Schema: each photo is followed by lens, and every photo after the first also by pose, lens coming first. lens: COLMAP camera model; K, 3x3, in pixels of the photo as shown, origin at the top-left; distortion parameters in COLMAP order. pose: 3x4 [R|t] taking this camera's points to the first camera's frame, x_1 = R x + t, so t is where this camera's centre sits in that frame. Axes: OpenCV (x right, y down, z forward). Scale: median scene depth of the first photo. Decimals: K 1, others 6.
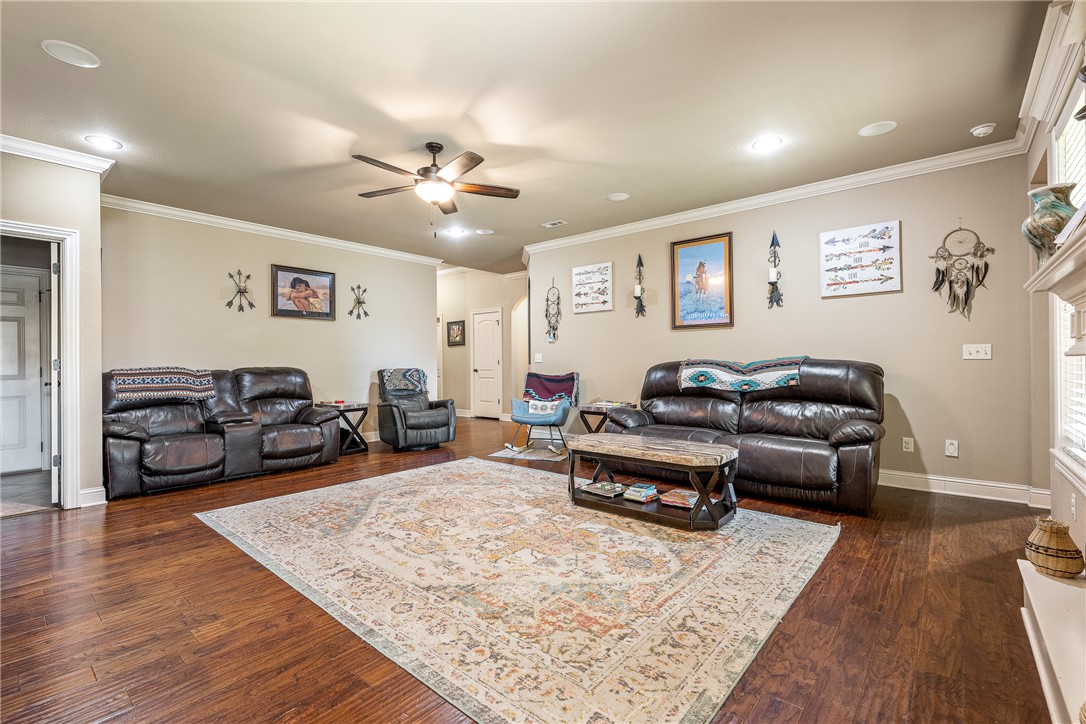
lens RADIAL K [[481.4, 0, 543.0], [0, 481.4, 362.0], [0, 0, 1]] dist [-0.001993, -0.000160]
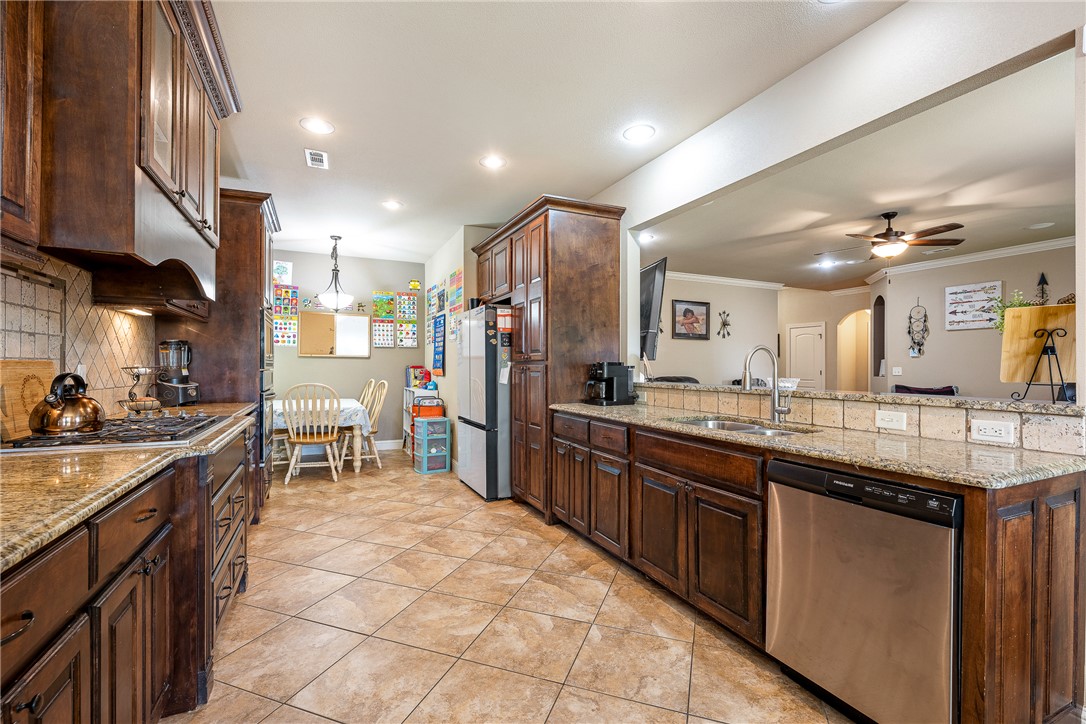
lens RADIAL K [[475.0, 0, 541.7], [0, 475.0, 365.9], [0, 0, 1]] dist [0.000428, 0.000134]
pose [[0.908073, 0.009535, -0.418703, -0.518418], [-0.009871, 0.999950, 0.001362, -0.025095], [0.418695, 0.002896, 0.908122, -0.552404]]
